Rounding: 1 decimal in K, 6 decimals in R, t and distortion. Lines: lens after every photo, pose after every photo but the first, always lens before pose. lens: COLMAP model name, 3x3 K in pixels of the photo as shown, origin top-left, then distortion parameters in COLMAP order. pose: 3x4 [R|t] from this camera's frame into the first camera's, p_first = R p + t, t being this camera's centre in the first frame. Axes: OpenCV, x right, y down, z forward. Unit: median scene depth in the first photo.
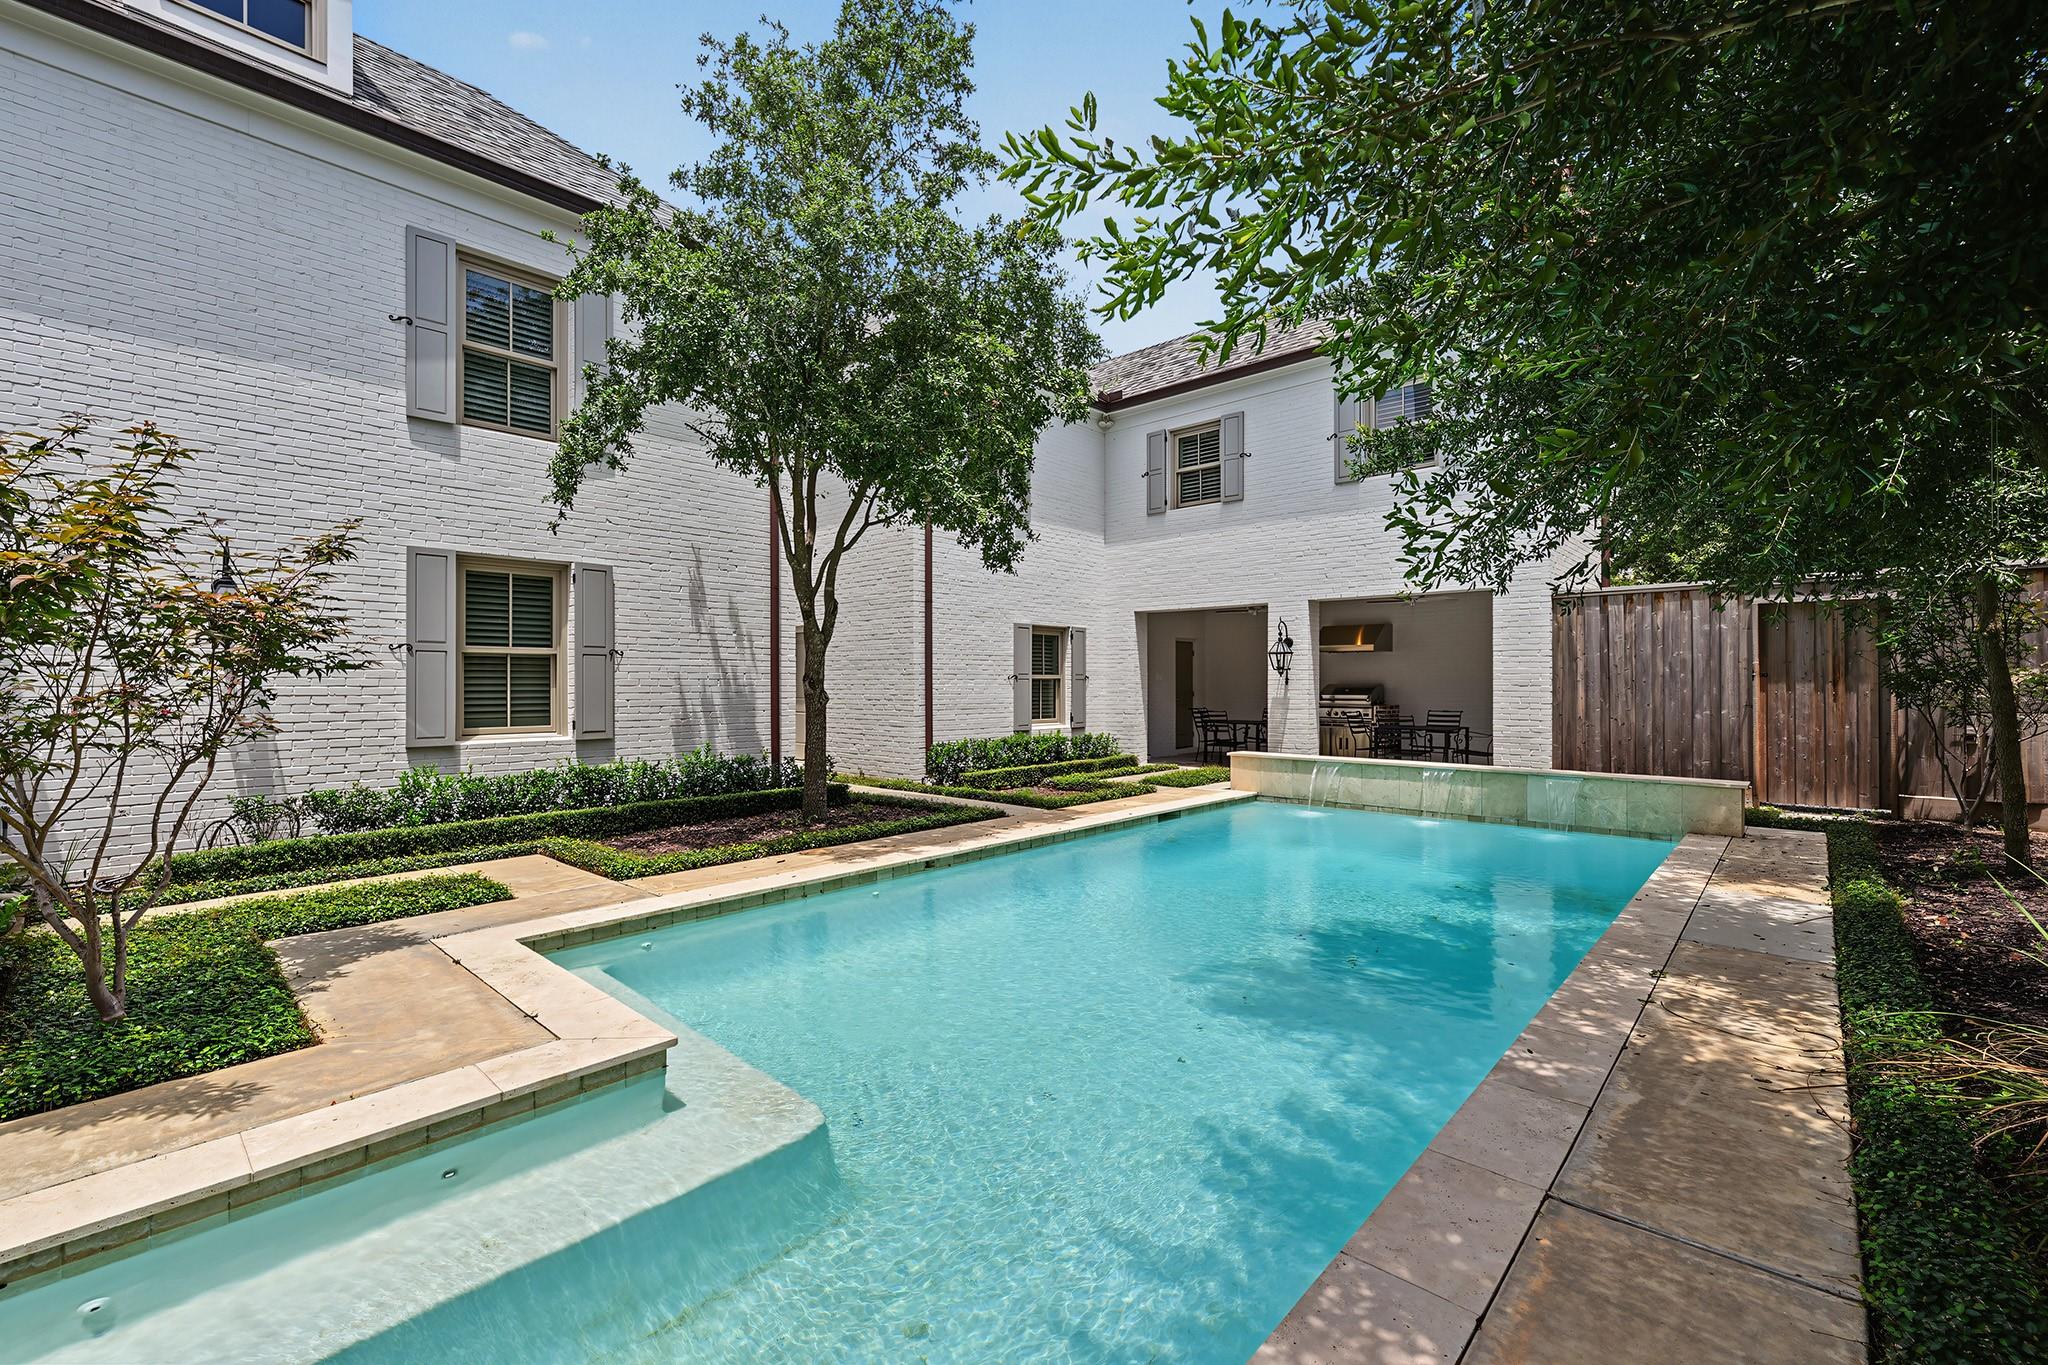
lens RADIAL K [[879.0, 0, 1023.9], [0, 879.0, 681.0], [0, 0, 1]] dist [-0.000380, -0.000032]
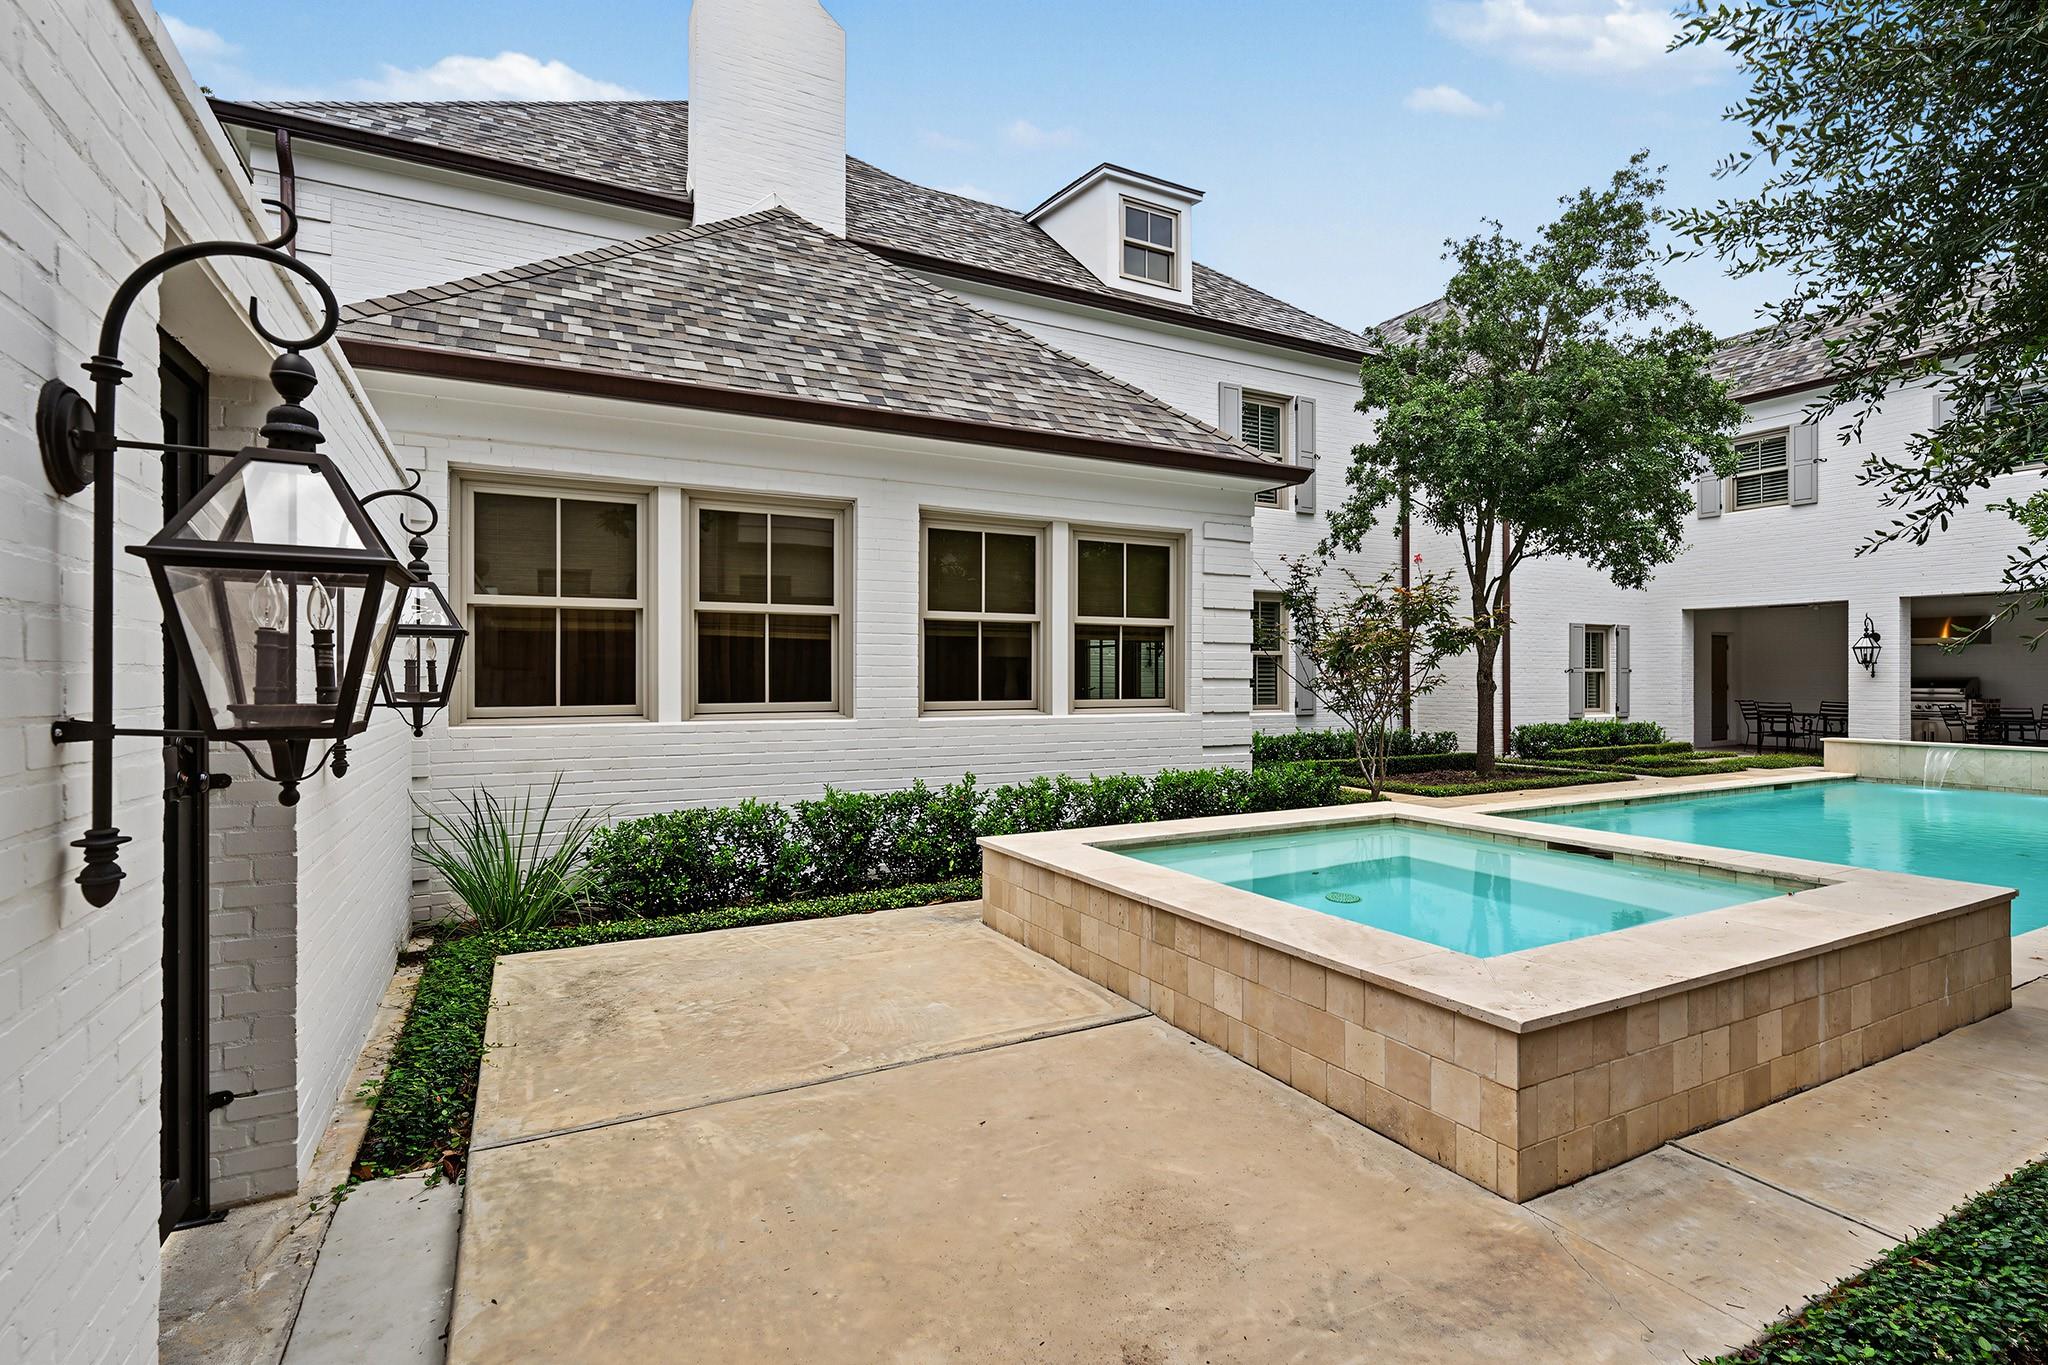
lens RADIAL K [[962.2, 0, 1014.1], [0, 962.2, 675.3], [0, 0, 1]] dist [0.002264, -0.000052]
pose [[0.941427, -0.001263, -0.337214, -0.321269], [0.001539, 0.999999, 0.000552, -0.000094], [0.337213, -0.001038, 0.941428, -0.498914]]
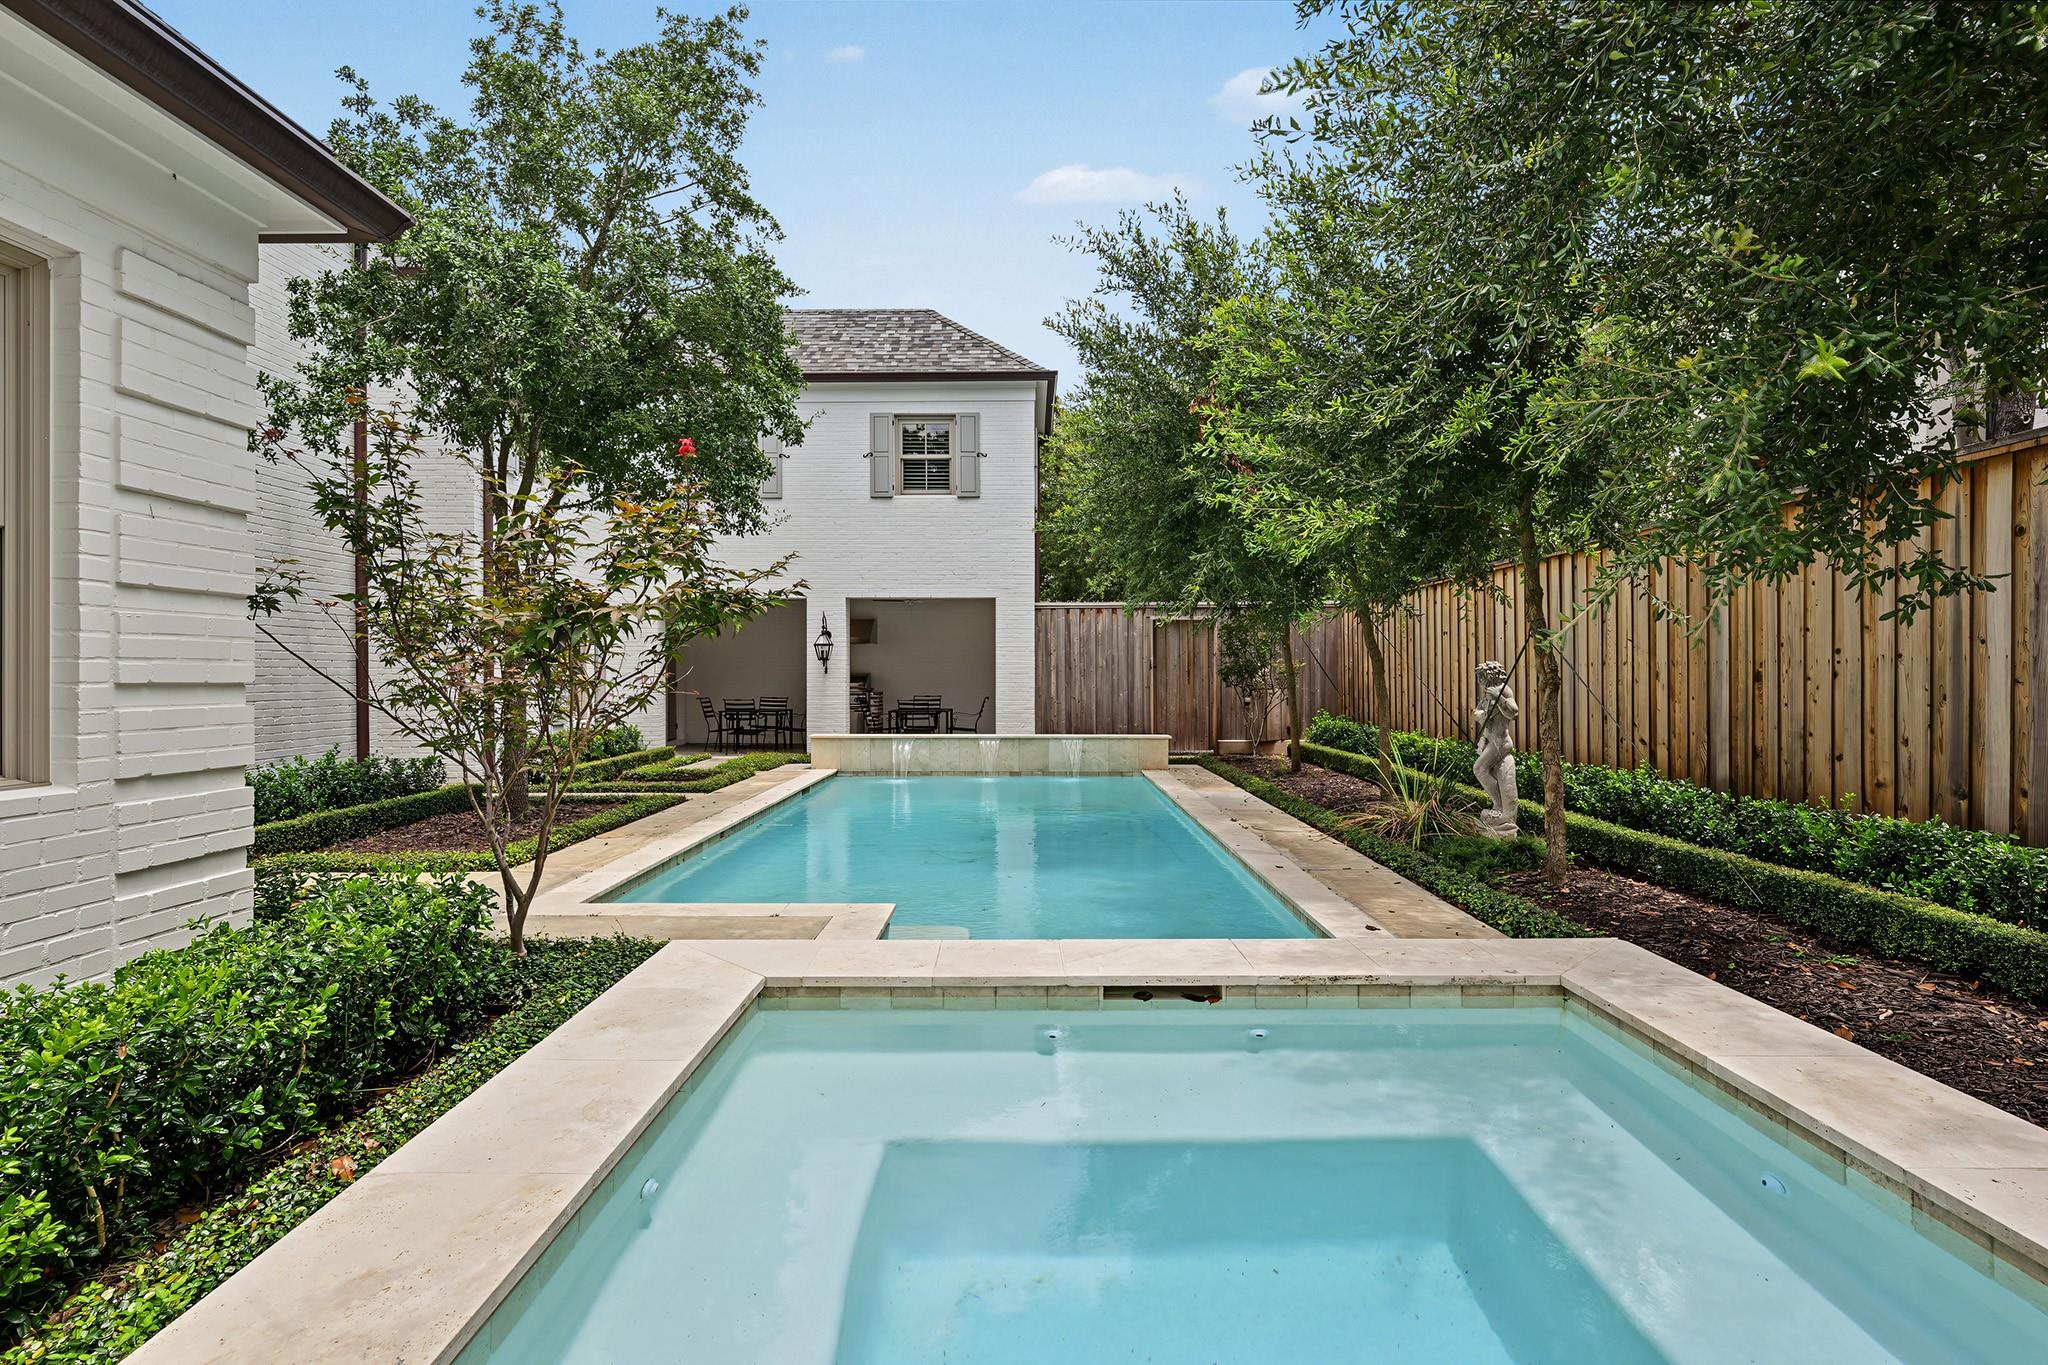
lens RADIAL K [[1027.4, 0, 1020.3], [0, 1027.4, 679.0], [0, 0, 1]] dist [-0.000840, -0.000038]
pose [[0.737820, -0.005121, 0.674978, -0.442843], [-0.002184, 0.999948, 0.009974, -0.002198], [-0.674994, -0.008833, 0.737770, -0.125627]]
